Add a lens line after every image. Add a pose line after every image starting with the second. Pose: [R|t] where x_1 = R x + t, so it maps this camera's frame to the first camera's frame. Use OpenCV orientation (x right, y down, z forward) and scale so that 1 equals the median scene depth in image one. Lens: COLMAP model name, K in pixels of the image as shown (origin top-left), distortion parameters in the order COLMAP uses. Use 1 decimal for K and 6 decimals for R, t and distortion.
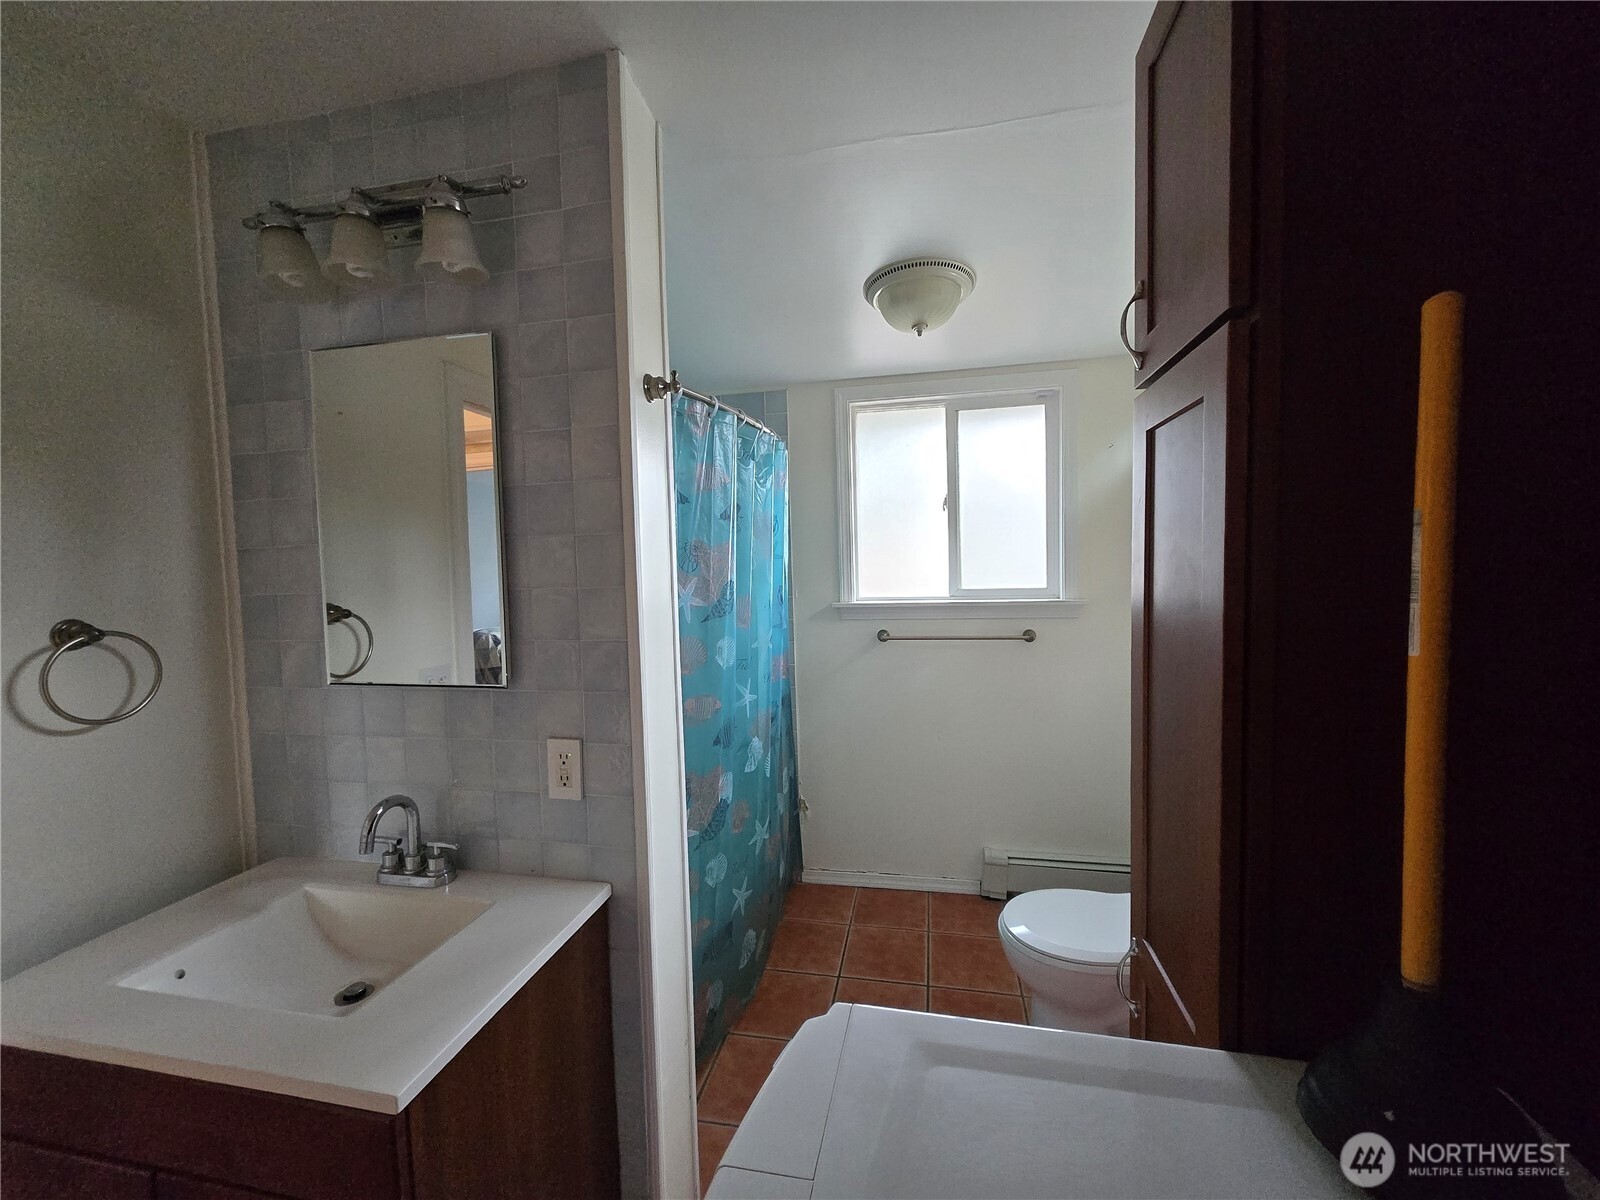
lens RADIAL K [[629.4, 0, 802.5], [0, 629.4, 602.5], [0, 0, 1]] dist [0.002347, -0.000212]
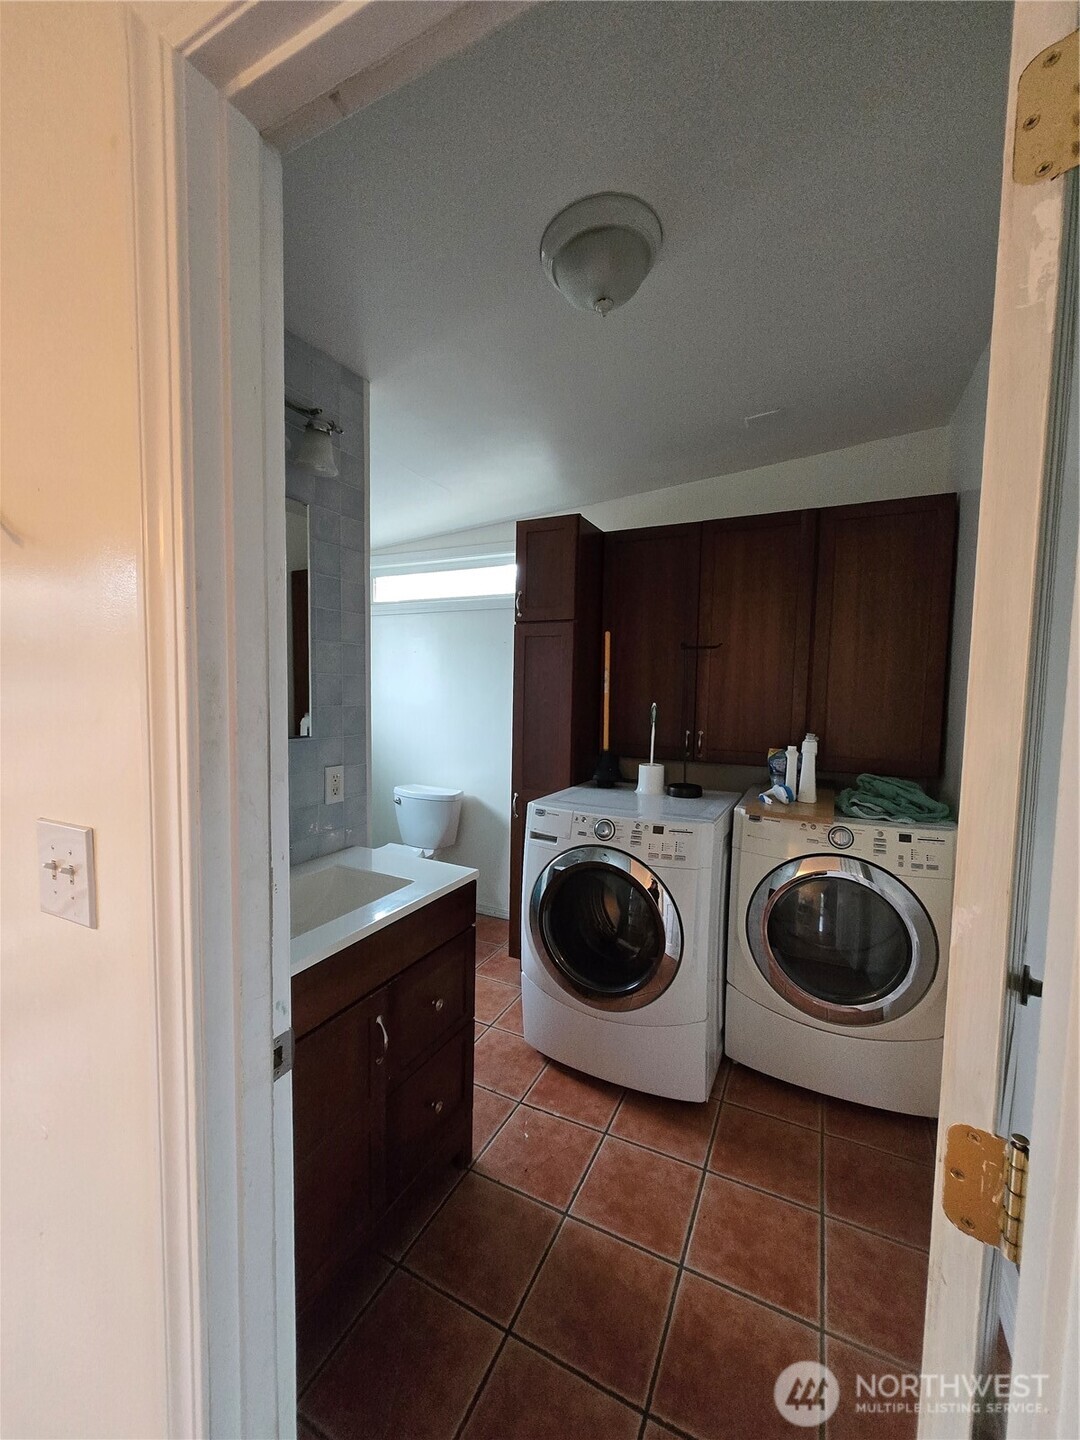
lens RADIAL K [[566.4, 0, 541.9], [0, 566.4, 721.6], [0, 0, 1]] dist [0.002347, -0.000212]
pose [[0.260218, -0.040798, 0.964688, -1.704041], [0.023196, 0.999083, 0.035996, 0.060752], [-0.965271, 0.013010, 0.260926, 0.089286]]
